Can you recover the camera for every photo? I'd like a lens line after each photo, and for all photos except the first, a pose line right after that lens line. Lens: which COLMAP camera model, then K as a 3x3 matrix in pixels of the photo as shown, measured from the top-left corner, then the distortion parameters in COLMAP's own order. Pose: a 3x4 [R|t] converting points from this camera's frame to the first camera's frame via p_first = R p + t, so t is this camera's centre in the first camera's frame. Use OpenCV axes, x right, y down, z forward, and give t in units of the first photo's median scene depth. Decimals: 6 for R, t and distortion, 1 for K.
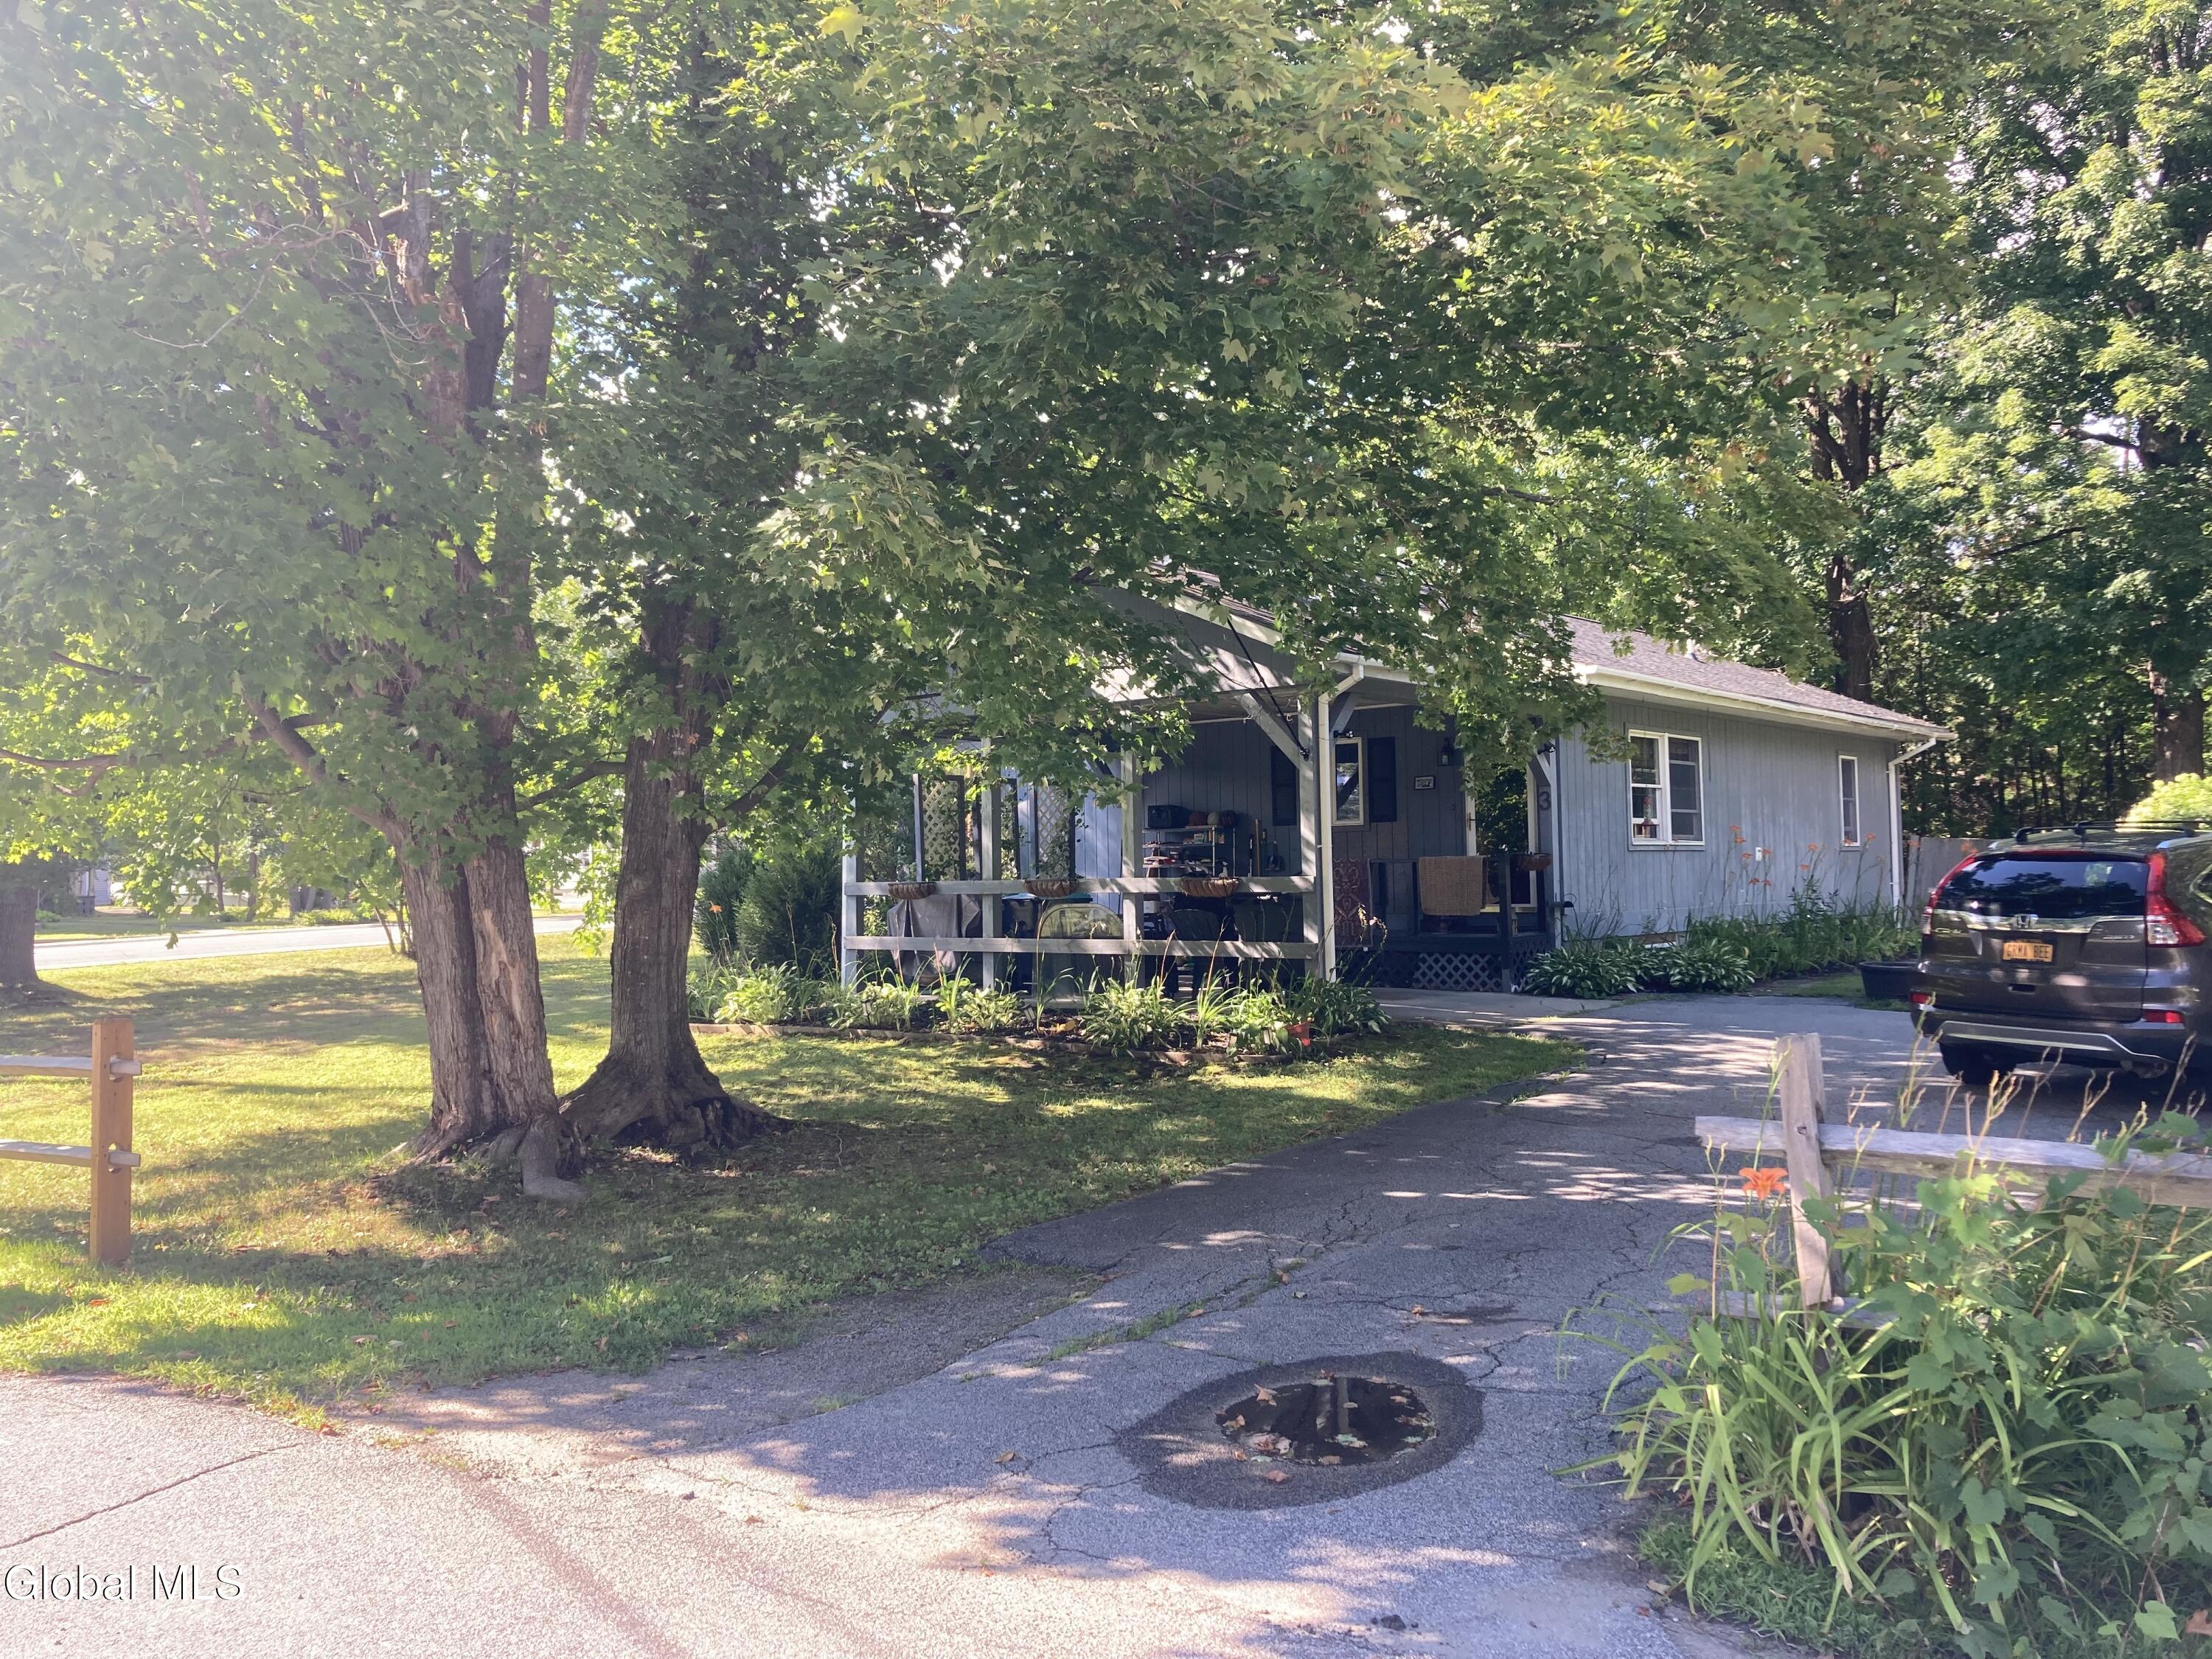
lens RADIAL K [[1803.7, 0, 1100.3], [0, 1803.7, 838.5], [0, 0, 1]] dist [0.040706, -0.041217]
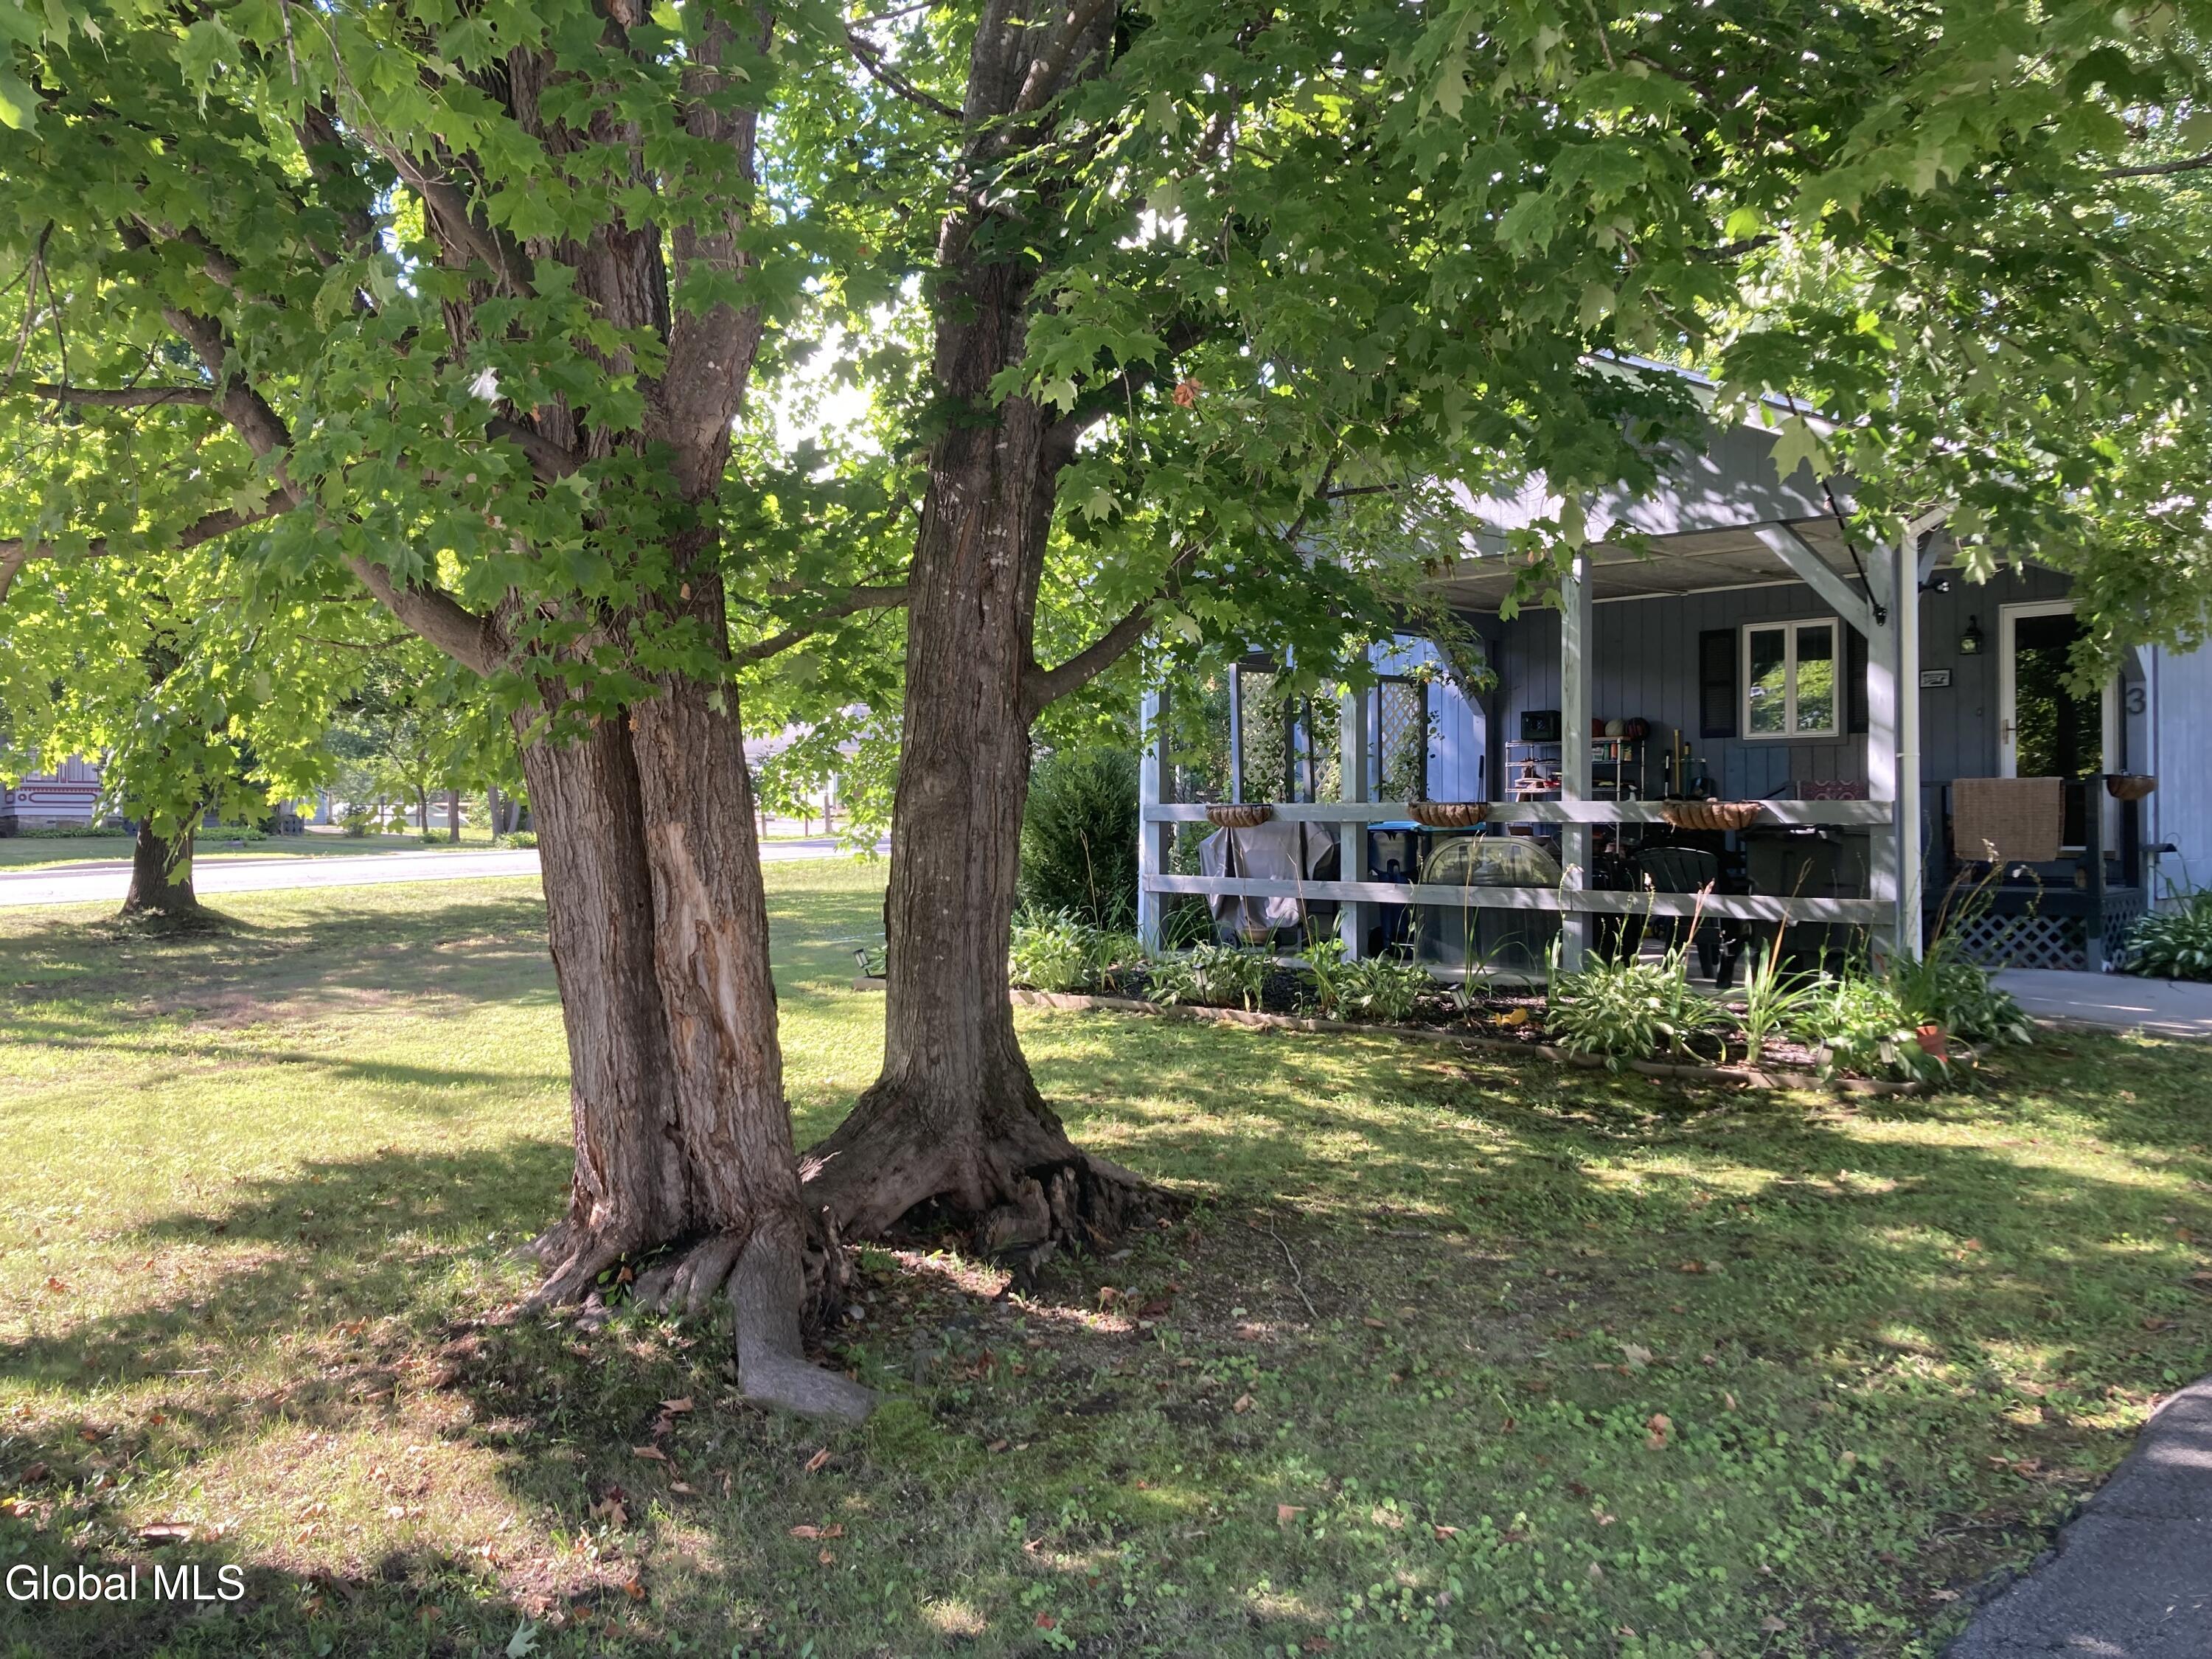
lens RADIAL K [[1803.7, 0, 1108.2], [0, 1803.7, 830.6], [0, 0, 1]] dist [0.040706, -0.041217]
pose [[0.994594, 0.015357, -0.102698, -0.086710], [-0.012125, 0.999414, 0.032022, 0.012637], [0.103129, -0.030604, 0.994197, 0.267473]]
